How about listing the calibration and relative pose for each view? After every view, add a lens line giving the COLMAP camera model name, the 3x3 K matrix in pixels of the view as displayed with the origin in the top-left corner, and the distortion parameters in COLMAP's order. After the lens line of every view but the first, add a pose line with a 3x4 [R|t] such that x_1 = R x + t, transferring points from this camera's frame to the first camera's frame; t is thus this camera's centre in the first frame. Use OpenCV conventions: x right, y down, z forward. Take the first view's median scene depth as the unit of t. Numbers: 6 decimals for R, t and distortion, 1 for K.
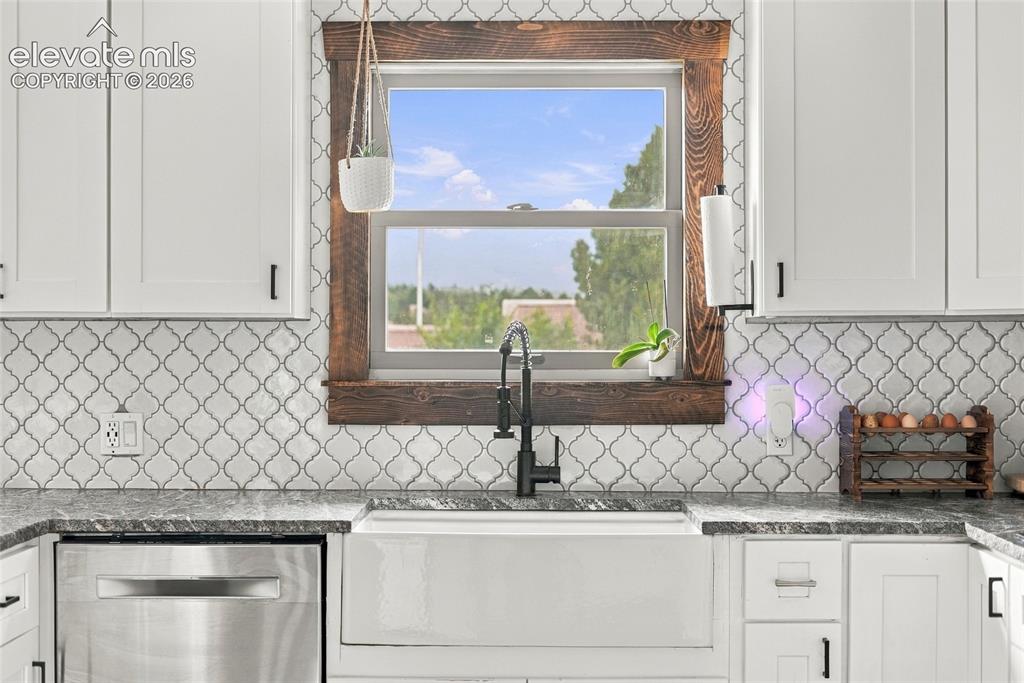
lens RADIAL K [[1527.5, 0, 524.5], [0, 1527.5, 328.3], [0, 0, 1]] dist [0.002827, 0.036841]
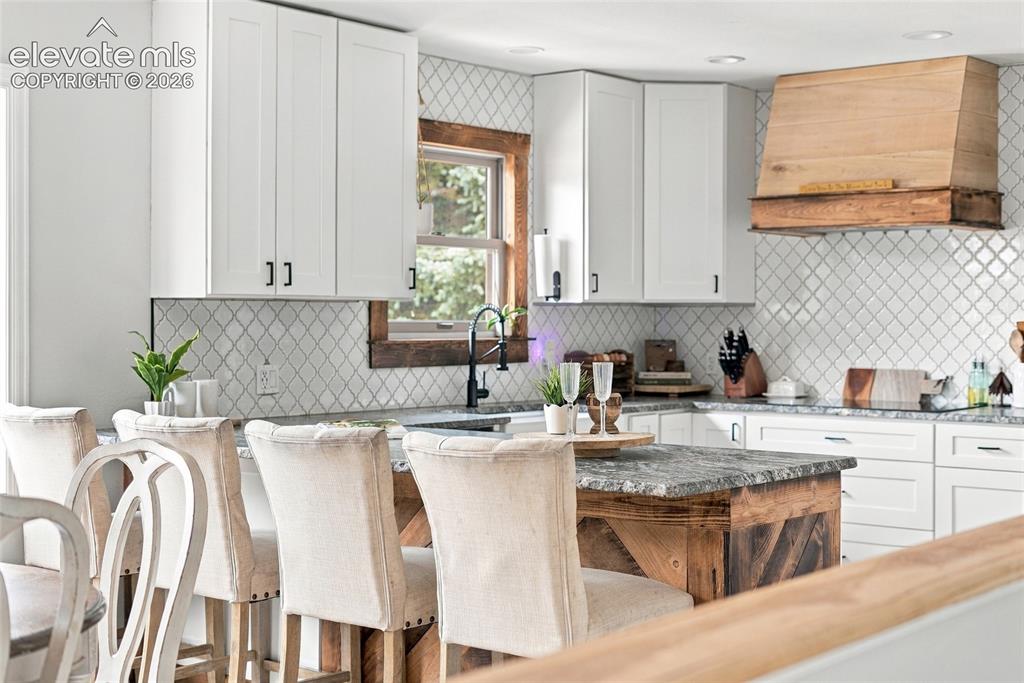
lens RADIAL K [[1527.5, 0, 524.5], [0, 1527.5, 328.3], [0, 0, 1]] dist [0.002827, 0.036841]
pose [[0.596773, -0.005980, 0.802388, -1.288765], [-0.005838, 0.999913, 0.011794, 0.002374], [-0.802389, -0.011722, 0.596686, -0.055950]]
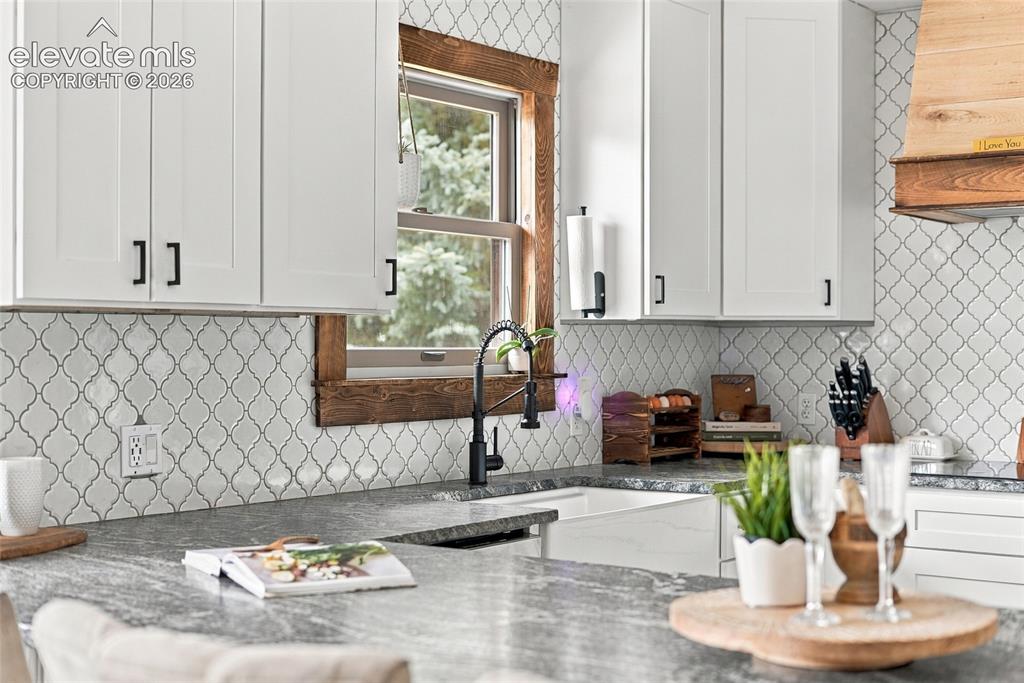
lens RADIAL K [[1530.4, 0, 512.0], [0, 1530.4, 341.5], [0, 0, 1]] dist [-0.010109, -0.020126]
pose [[0.562169, -0.000307, 0.827023, -0.847017], [-0.005179, 0.999979, 0.003892, 0.005604], [-0.827006, -0.006471, 0.562155, 0.369032]]
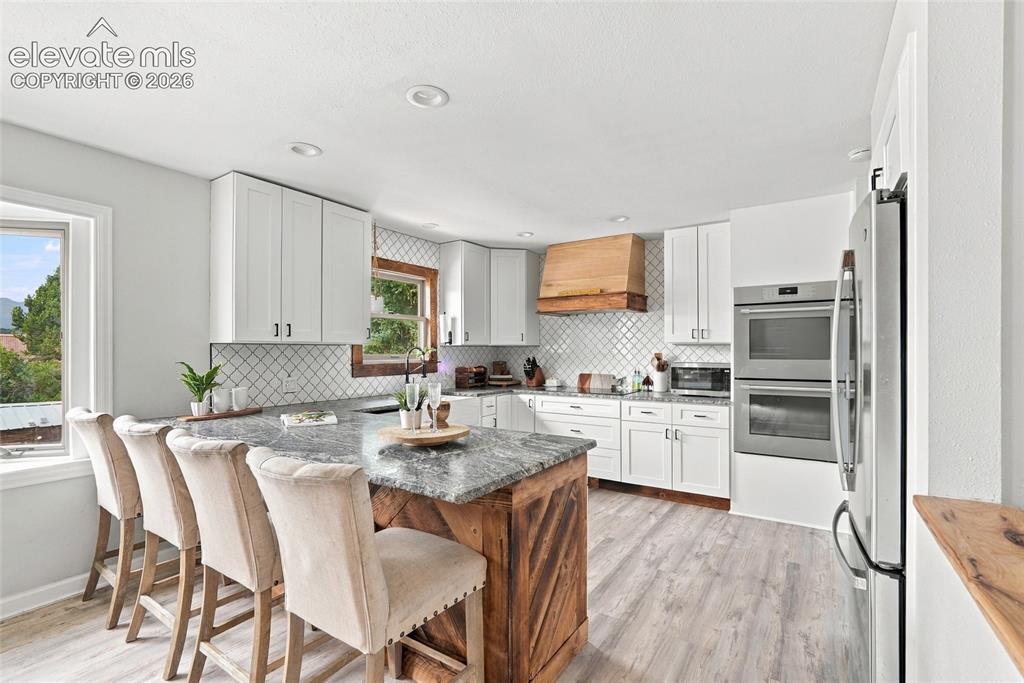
lens RADIAL K [[467.2, 0, 509.8], [0, 467.2, 350.9], [0, 0, 1]] dist [-0.001624, 0.000292]
pose [[0.532817, -0.003052, 0.846225, -0.783428], [-0.002267, 0.999985, 0.005034, 0.000989], [-0.846228, -0.004600, 0.532802, 0.200120]]
